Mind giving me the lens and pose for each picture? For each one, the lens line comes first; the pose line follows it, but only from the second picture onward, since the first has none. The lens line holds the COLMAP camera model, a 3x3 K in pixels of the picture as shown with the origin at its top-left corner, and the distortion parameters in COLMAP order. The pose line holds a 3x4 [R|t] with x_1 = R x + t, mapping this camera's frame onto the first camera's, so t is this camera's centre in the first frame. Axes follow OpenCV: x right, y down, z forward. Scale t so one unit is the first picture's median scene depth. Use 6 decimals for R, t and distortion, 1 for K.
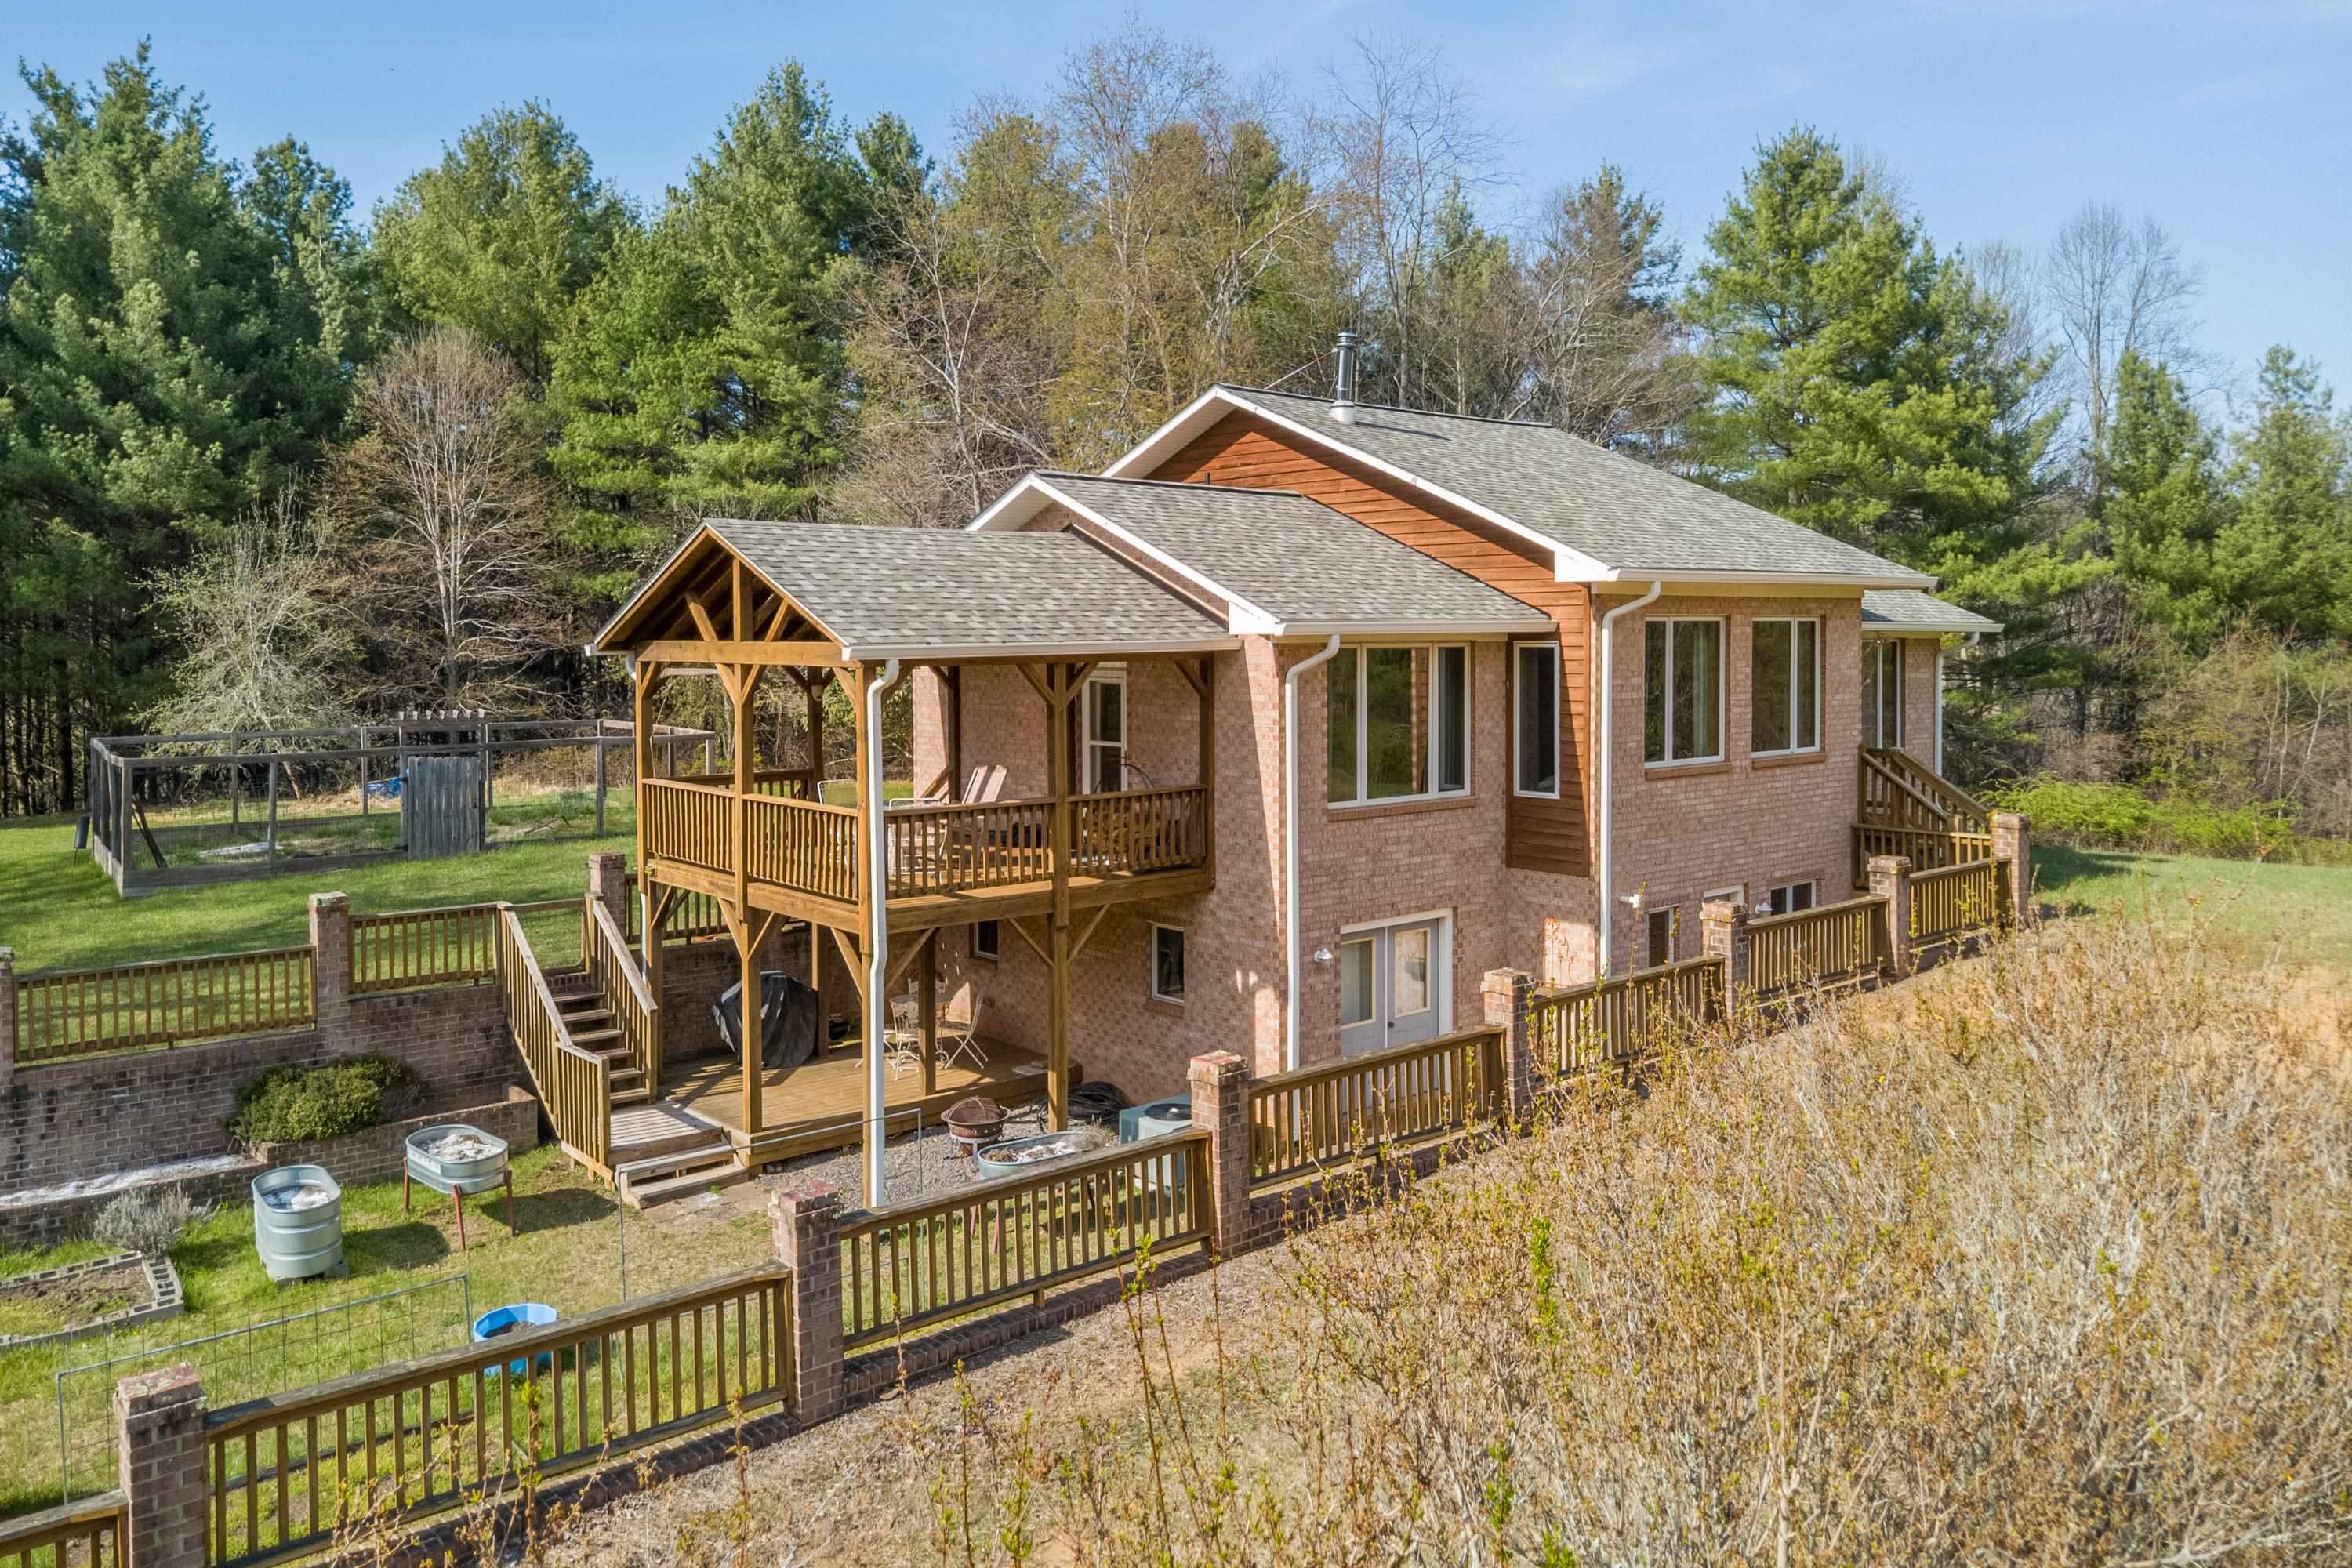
lens RADIAL K [[1714.9, 0, 1170.5], [0, 1714.9, 633.9], [0, 0, 1]] dist [0.007276, -0.006345]
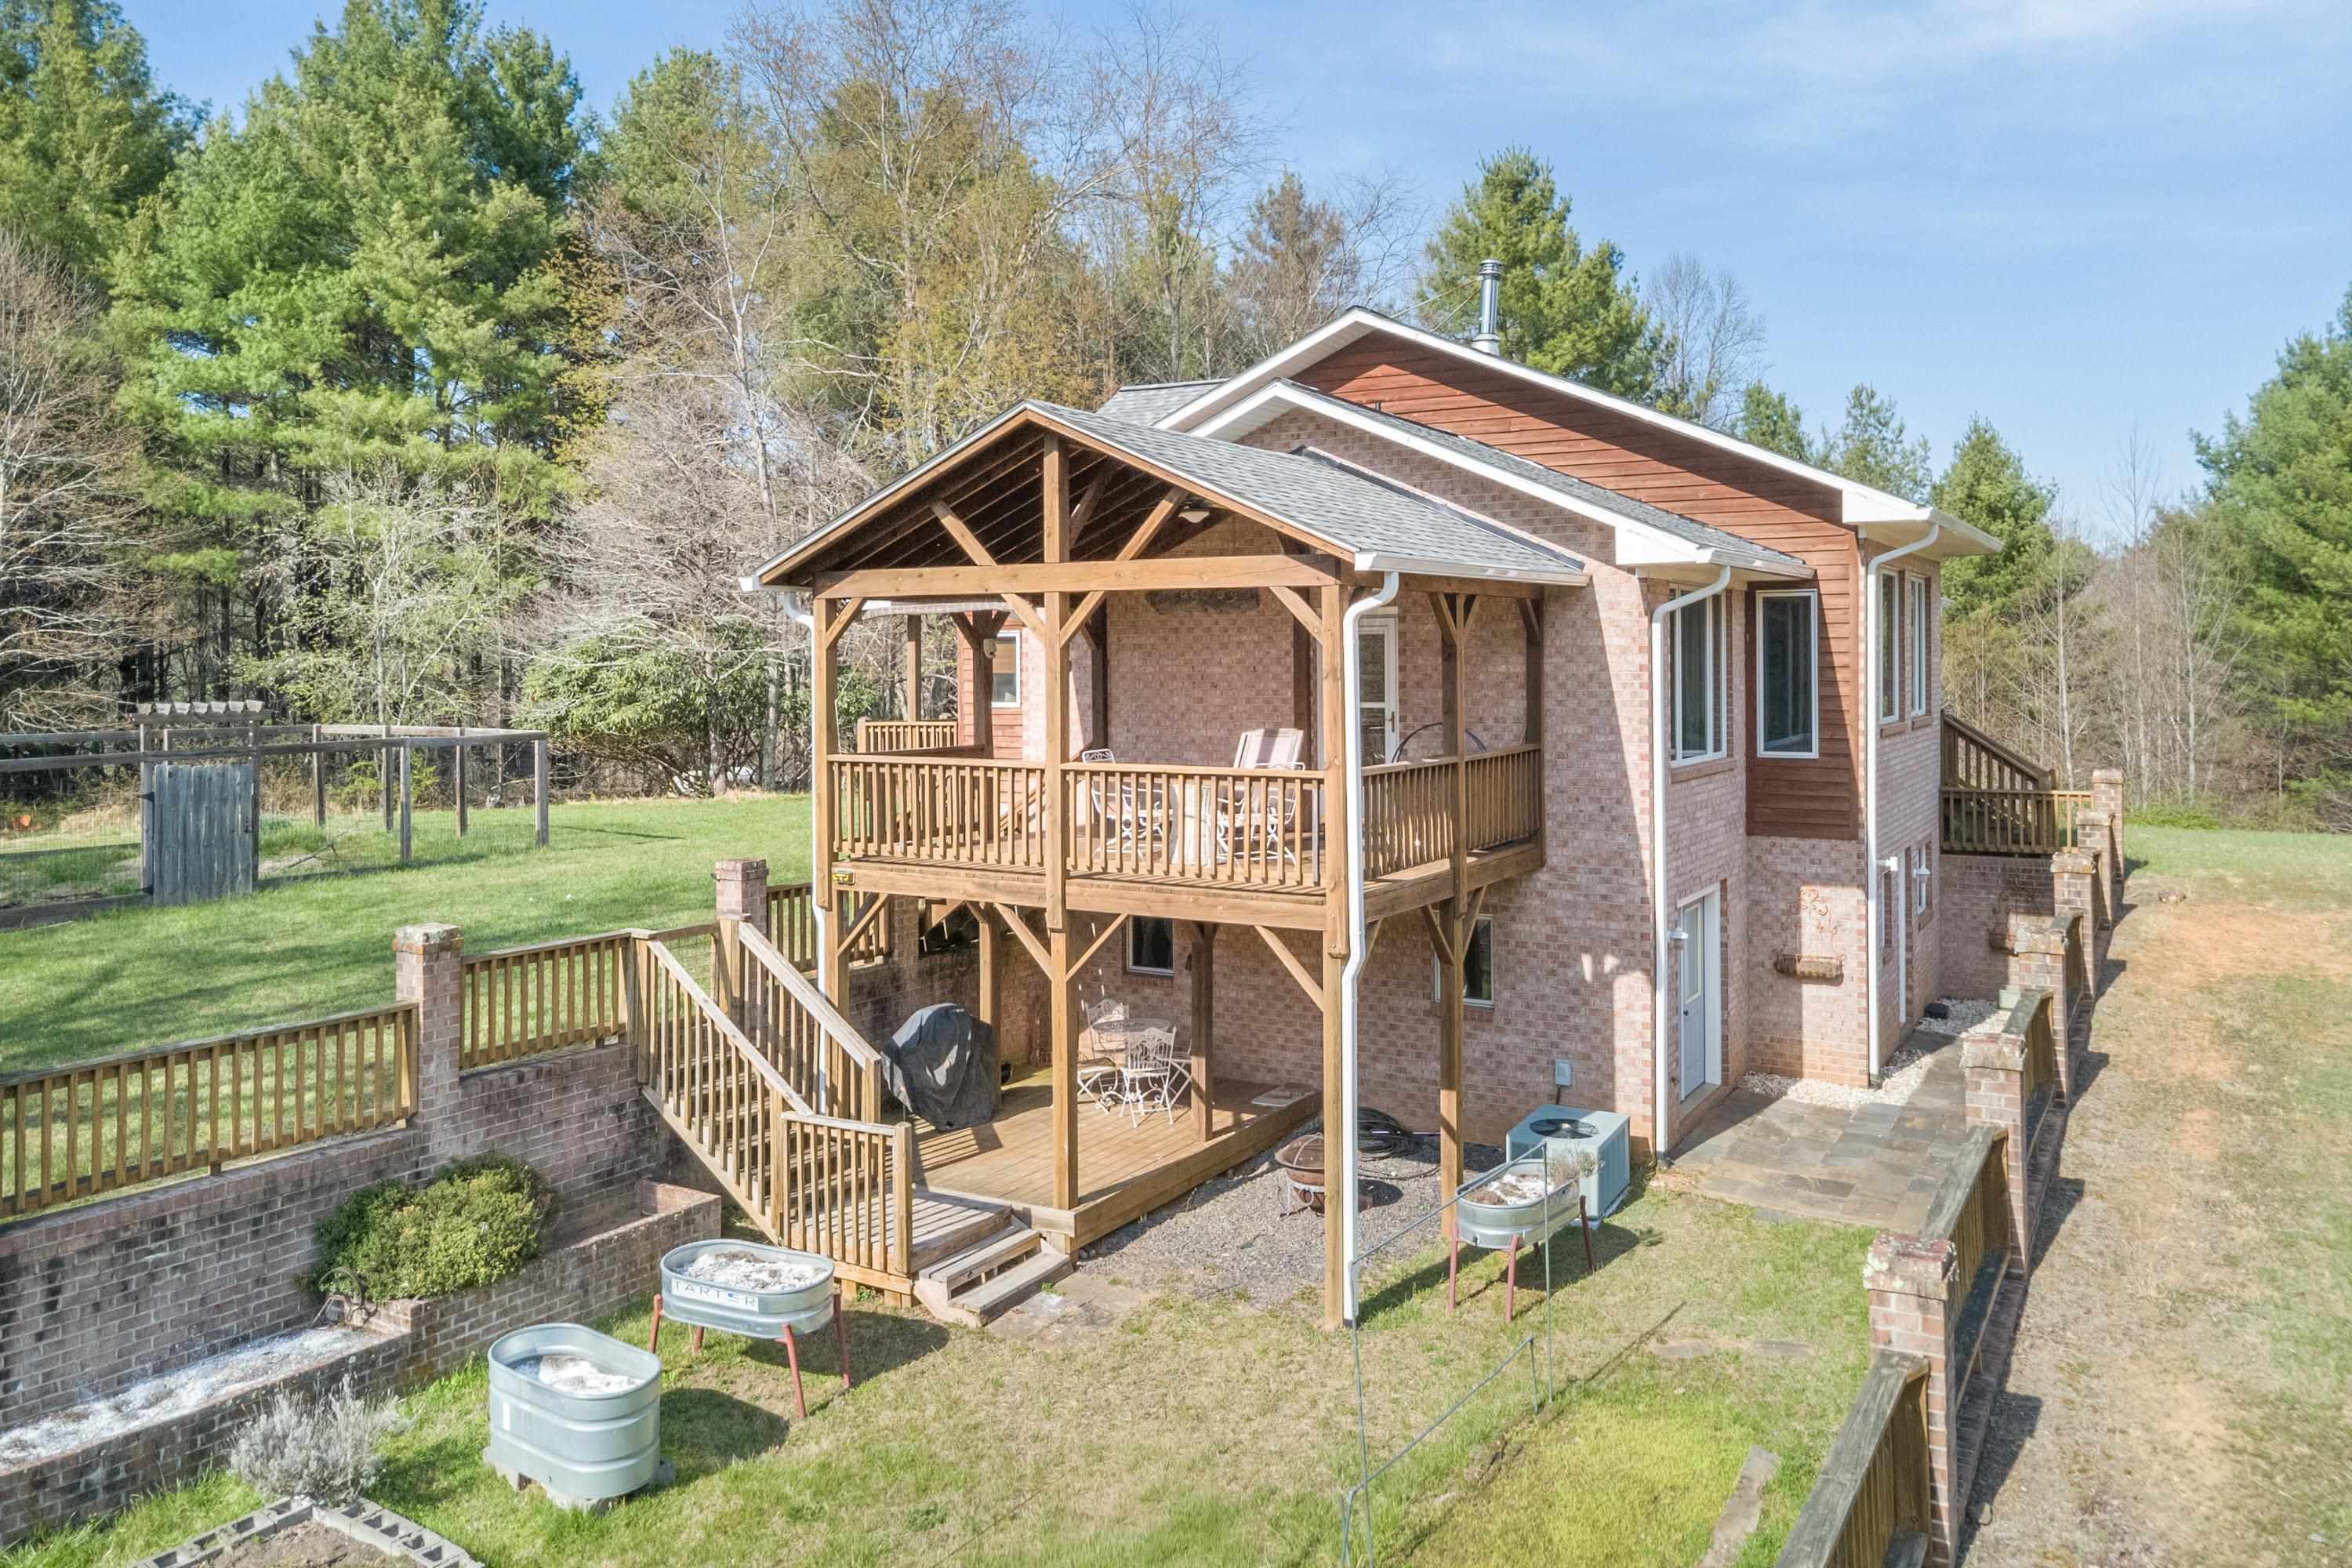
lens RADIAL K [[1725.3, 0, 1235.6], [0, 1725.3, 631.2], [0, 0, 1]] dist [0.001762, -0.000340]
pose [[0.940772, 0.003893, 0.339018, -0.394671], [0.002658, 0.999819, -0.018857, 0.044816], [-0.339030, 0.018642, 0.940591, 0.227666]]
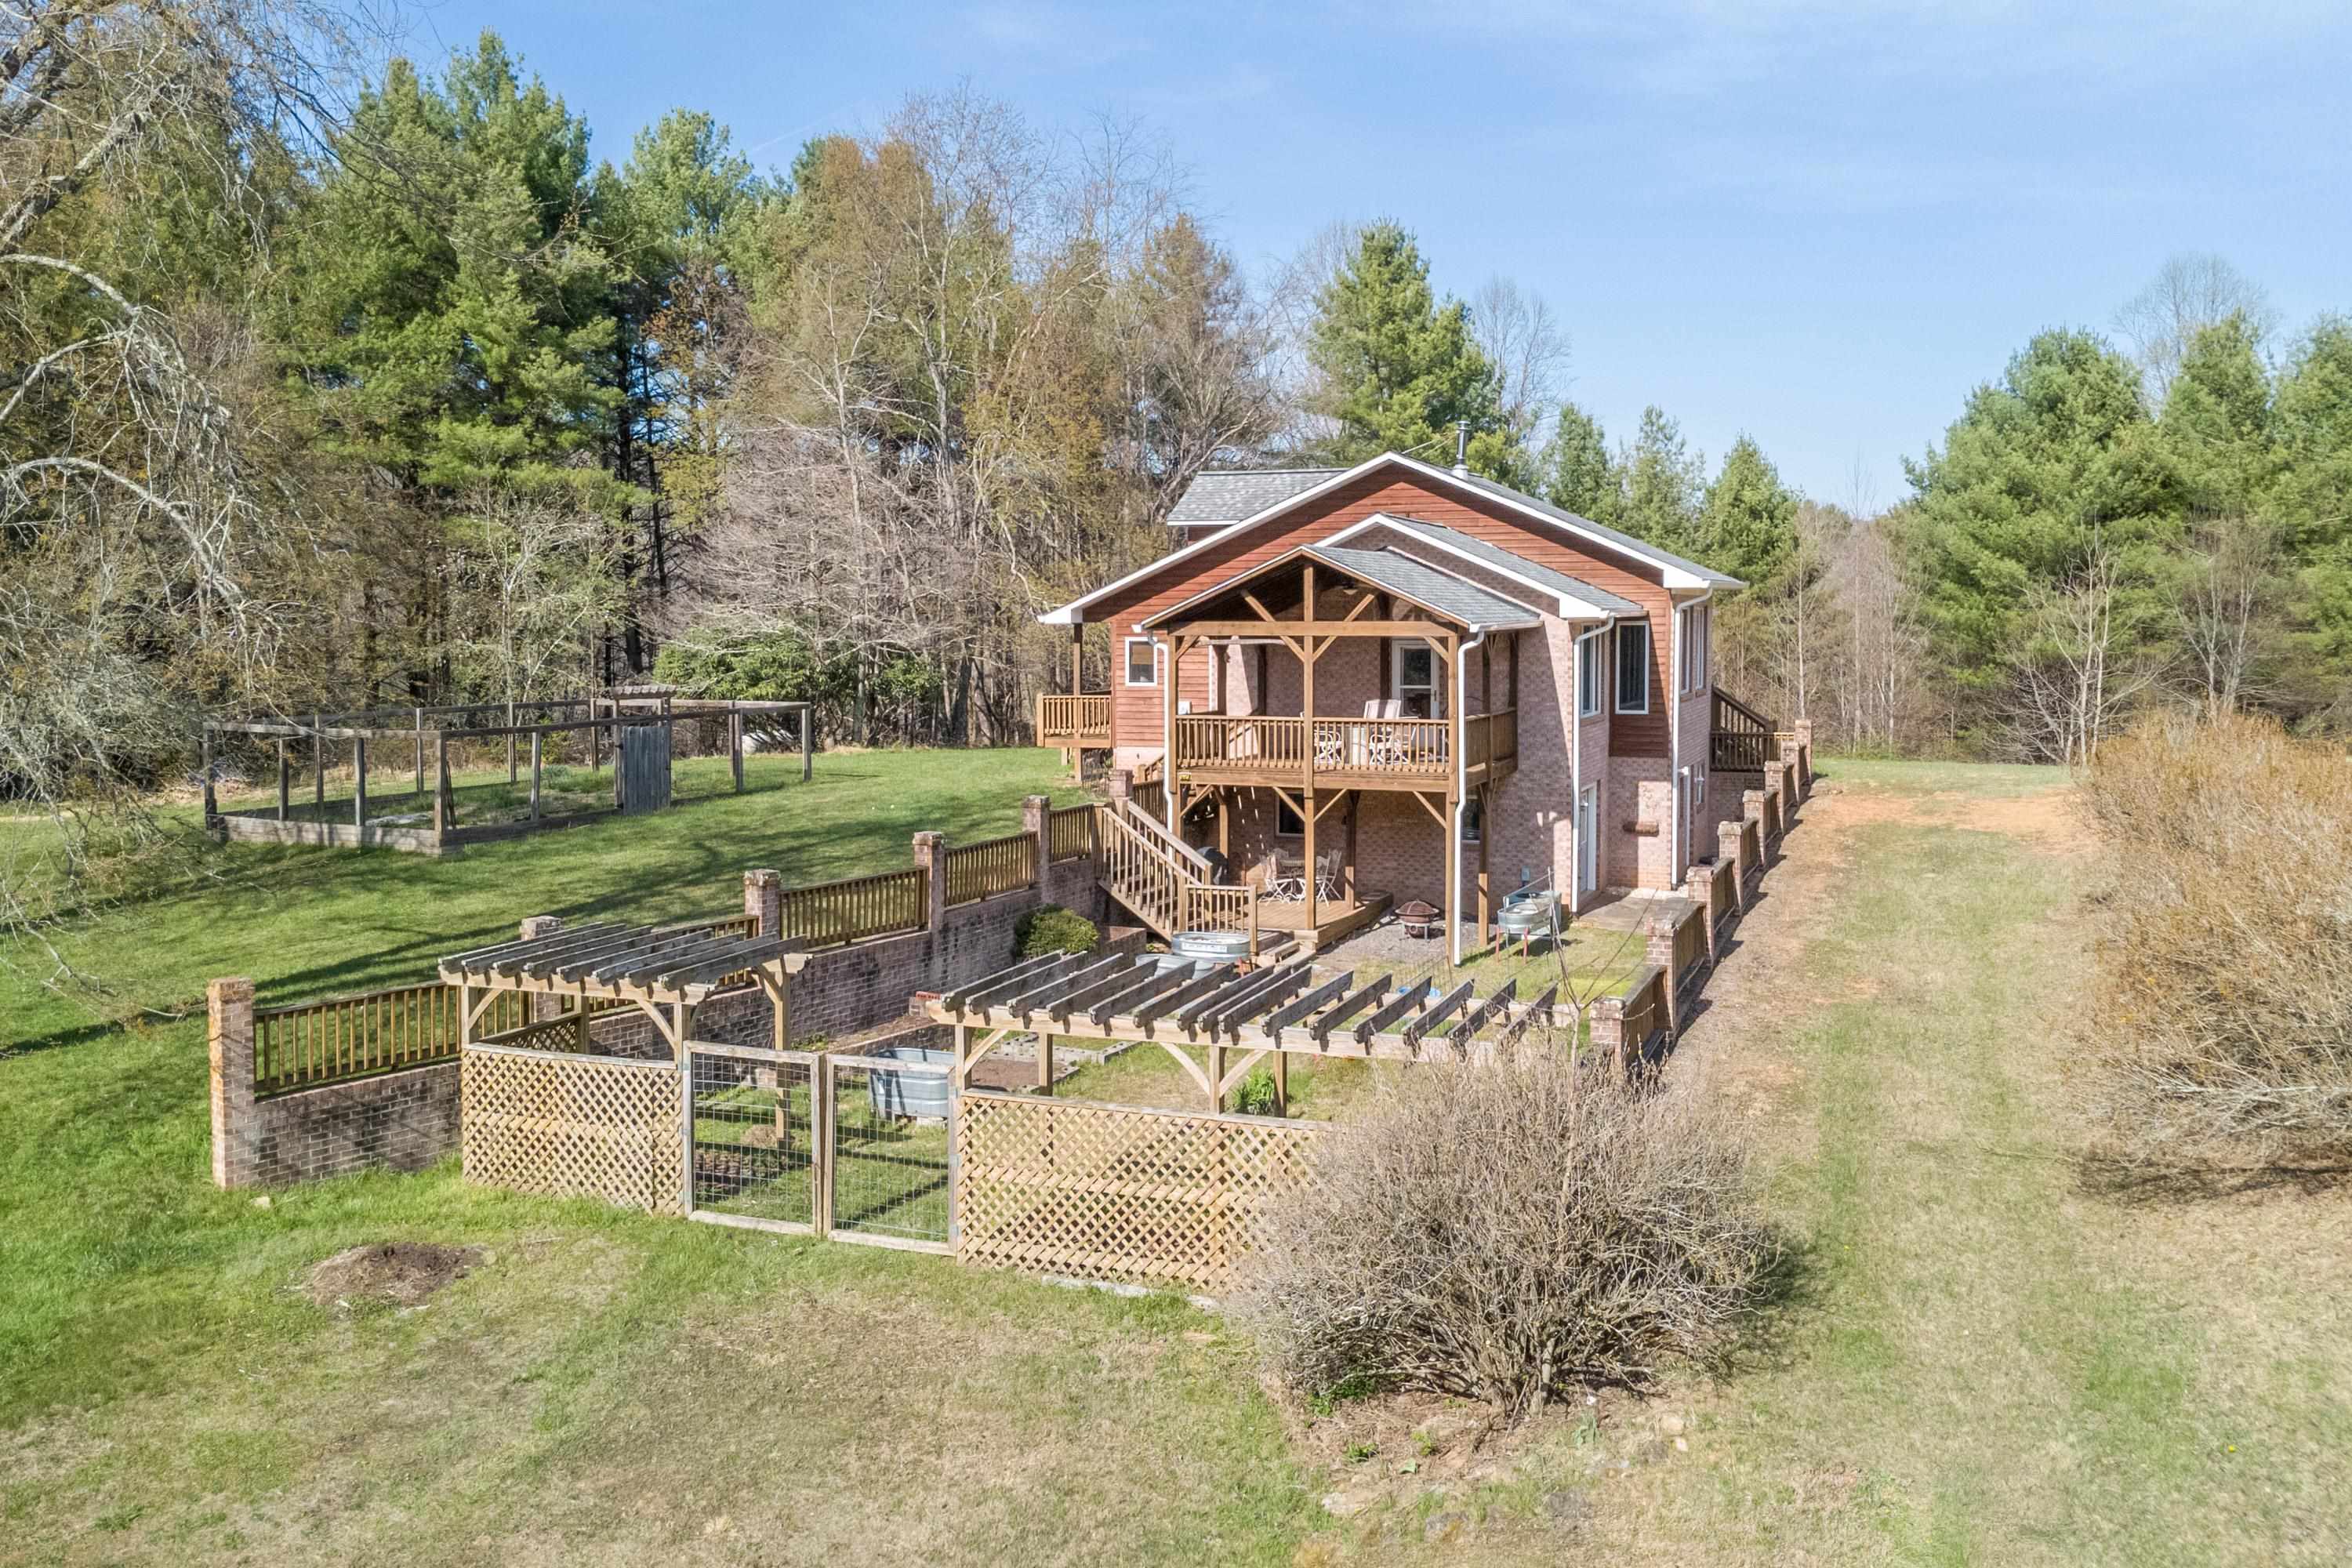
lens RADIAL K [[1849.6, 0, 1295.6], [0, 1849.6, 717.7], [0, 0, 1]] dist [0.001988, 0.000208]
pose [[0.870554, -0.027400, 0.491310, -0.996872], [0.001951, 0.998633, 0.052236, 0.003381], [-0.492070, -0.044516, 0.869417, -0.433156]]
